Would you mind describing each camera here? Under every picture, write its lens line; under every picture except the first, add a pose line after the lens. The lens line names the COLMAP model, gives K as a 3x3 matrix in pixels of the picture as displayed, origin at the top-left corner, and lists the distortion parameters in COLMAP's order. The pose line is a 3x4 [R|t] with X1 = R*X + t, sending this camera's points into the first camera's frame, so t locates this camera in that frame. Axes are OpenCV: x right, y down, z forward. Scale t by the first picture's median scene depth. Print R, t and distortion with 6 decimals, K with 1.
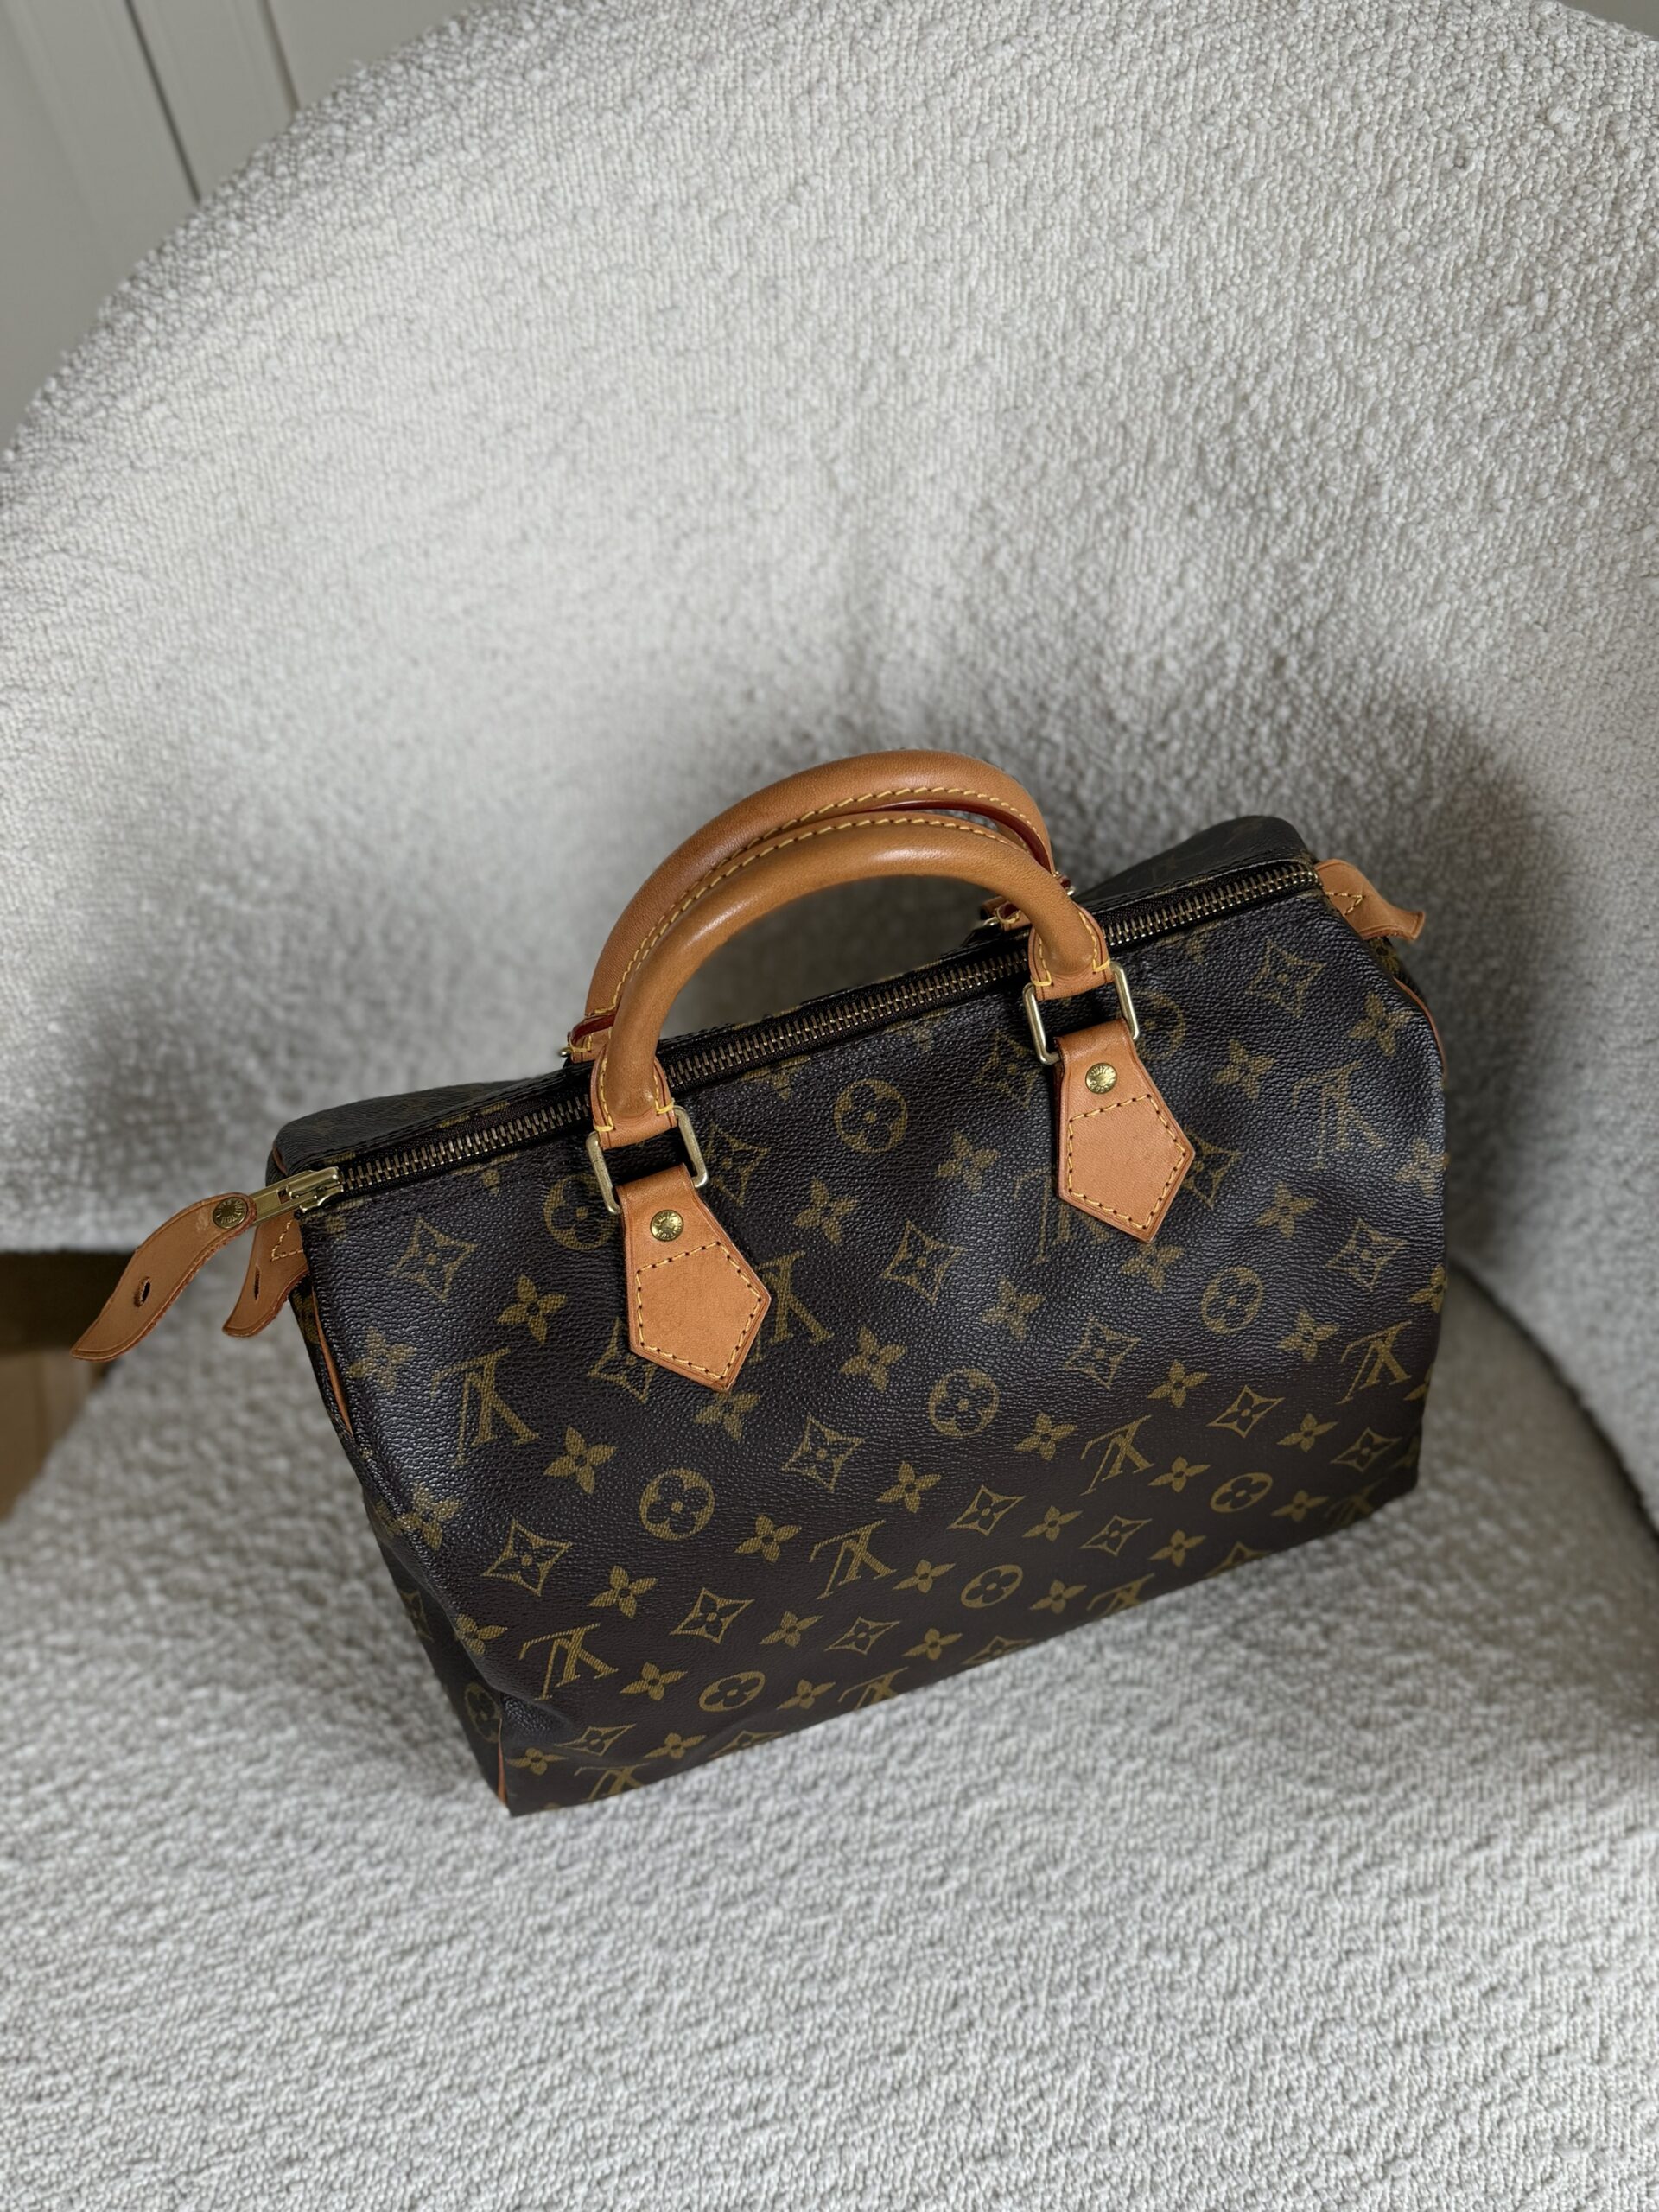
lens RADIAL K [[2039.4, 0, 827.5], [0, 2039.4, 1110.6], [0, 0, 1]] dist [0.177629, -0.404674]
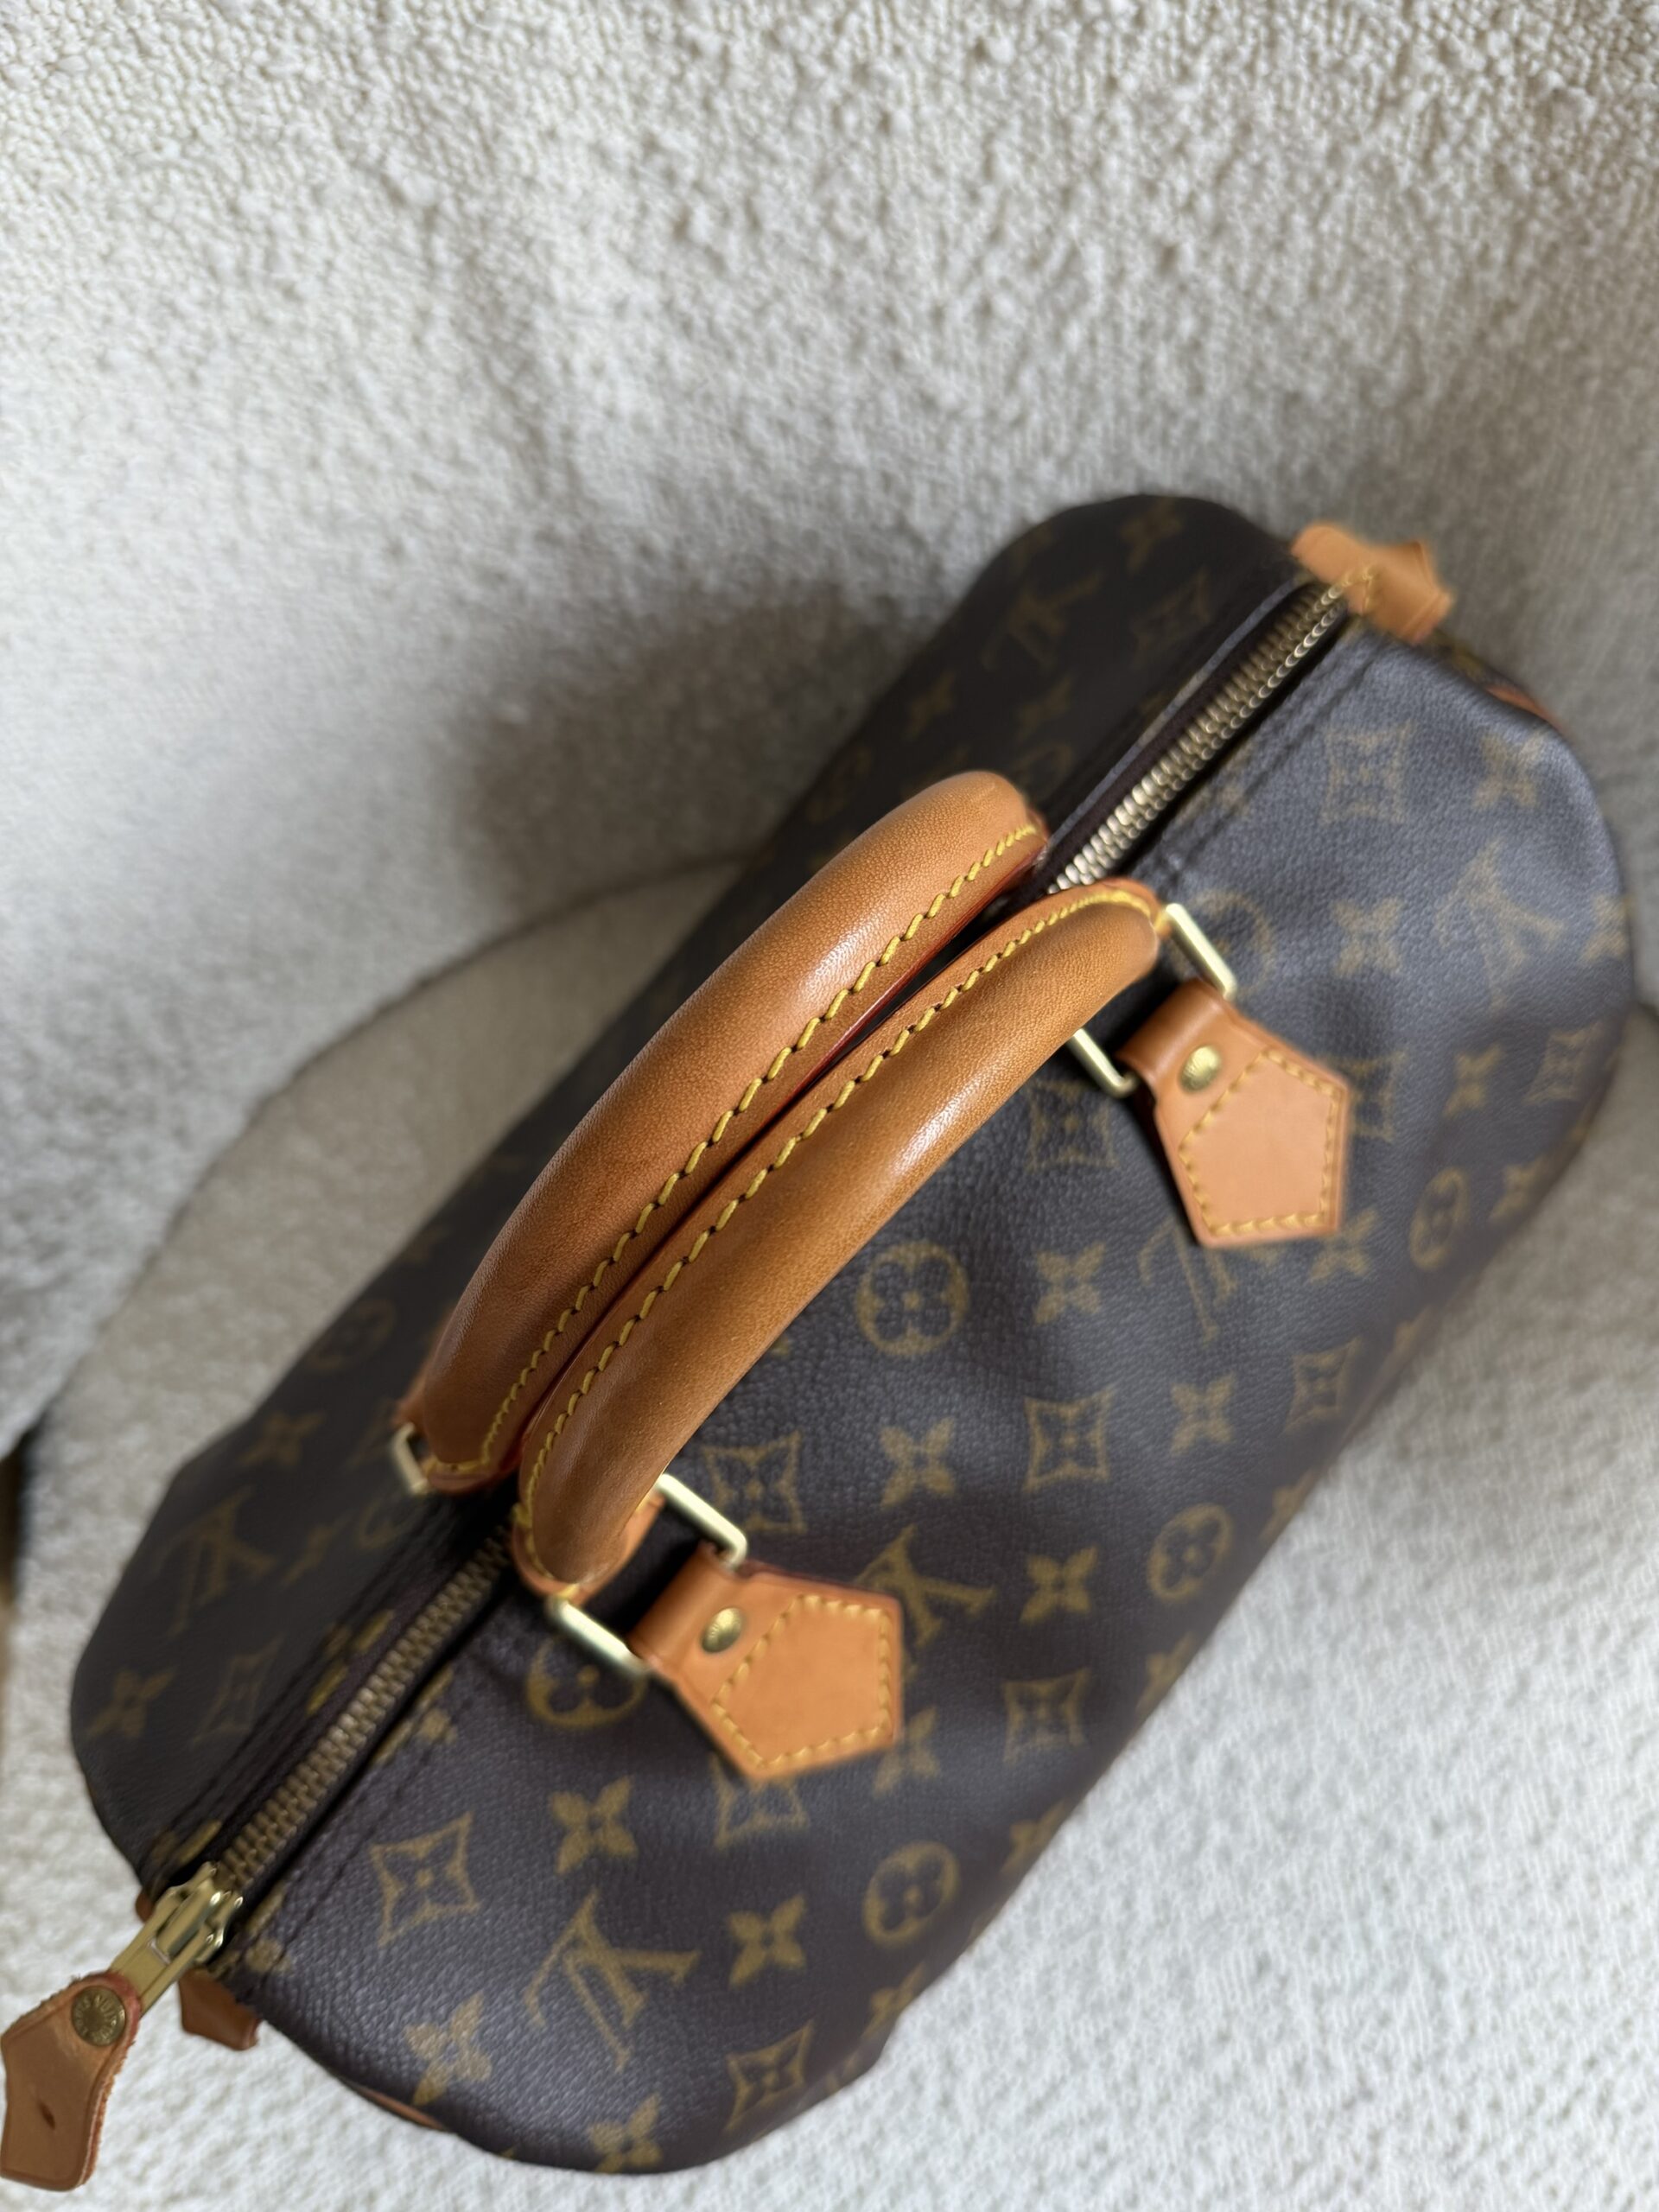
lens RADIAL K [[1672.3, 0, 826.9], [0, 1672.3, 1111.2], [0, 0, 1]] dist [-0.052940, 0.023349]
pose [[0.922081, -0.382546, 0.058525, -0.012280], [0.340337, 0.873568, 0.347921, -0.206354], [-0.184221, -0.300894, 0.935695, 0.475236]]
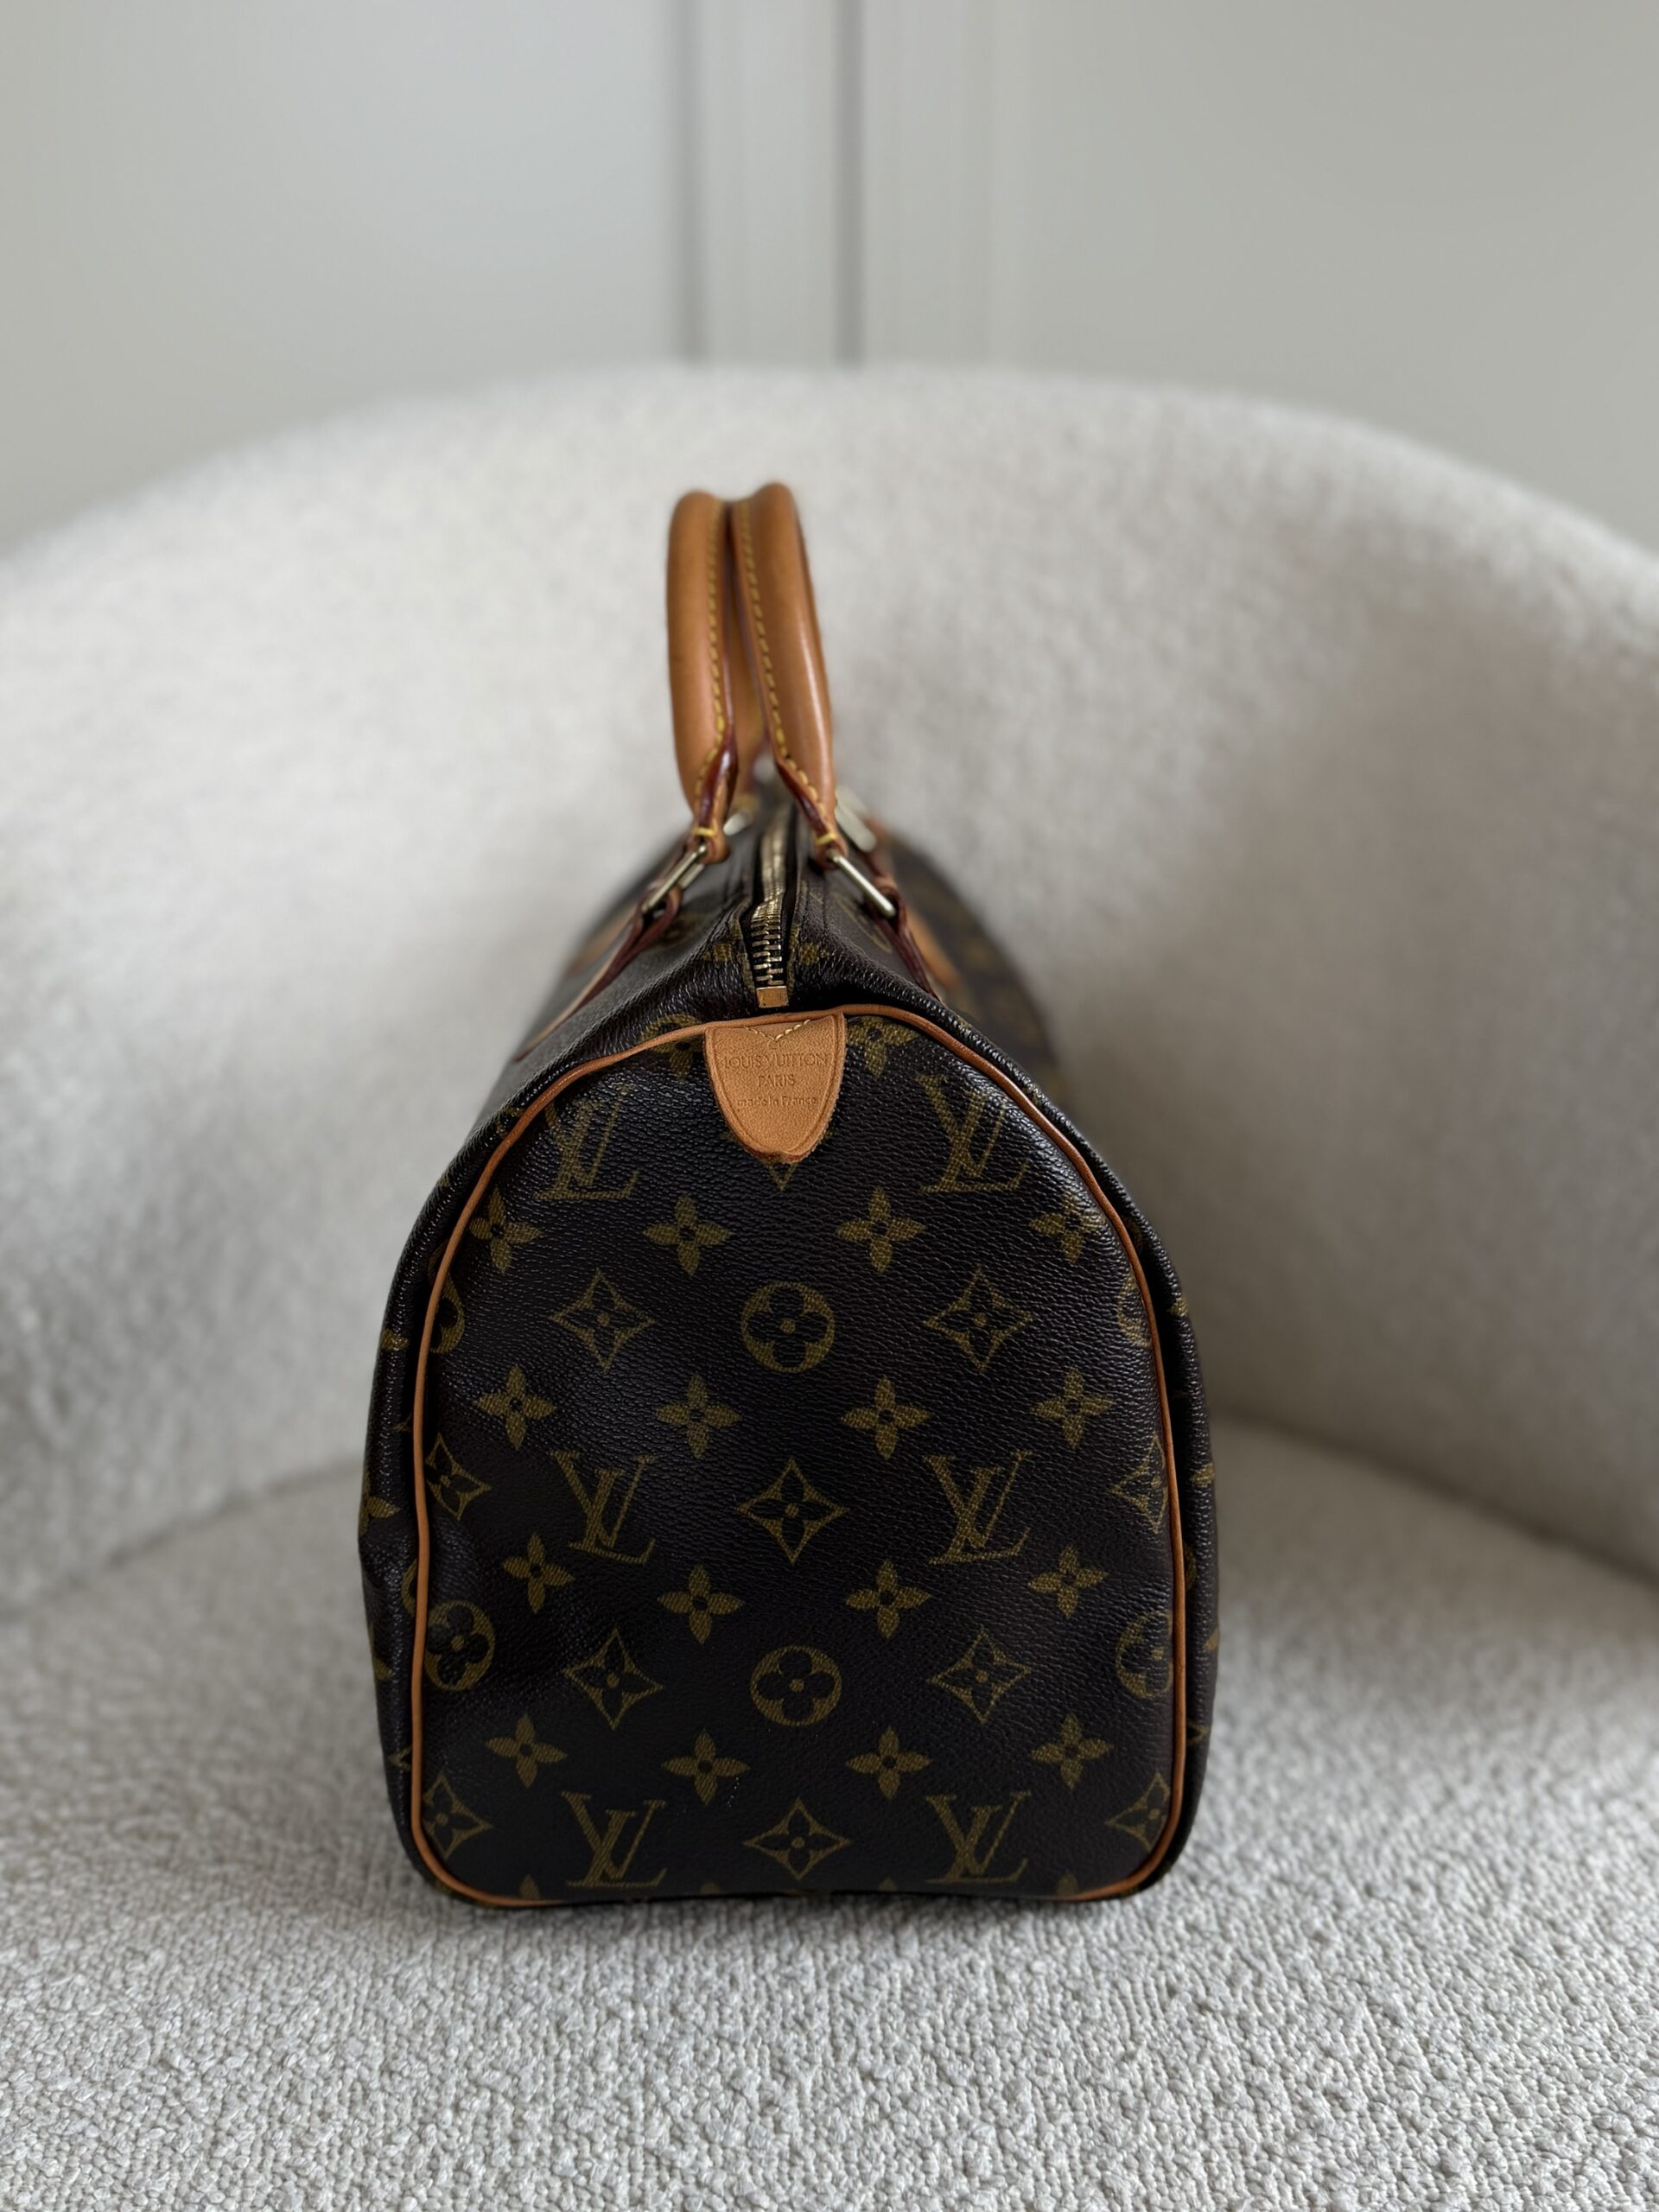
lens RADIAL K [[2069.4, 0, 821.4], [0, 2069.4, 1104.0], [0, 0, 1]] dist [0.023229, -0.061632]
pose [[0.952031, -0.048327, 0.302162, -0.263032], [0.228722, 0.768363, -0.597750, 0.594672], [-0.203283, 0.638187, 0.742559, 0.273775]]
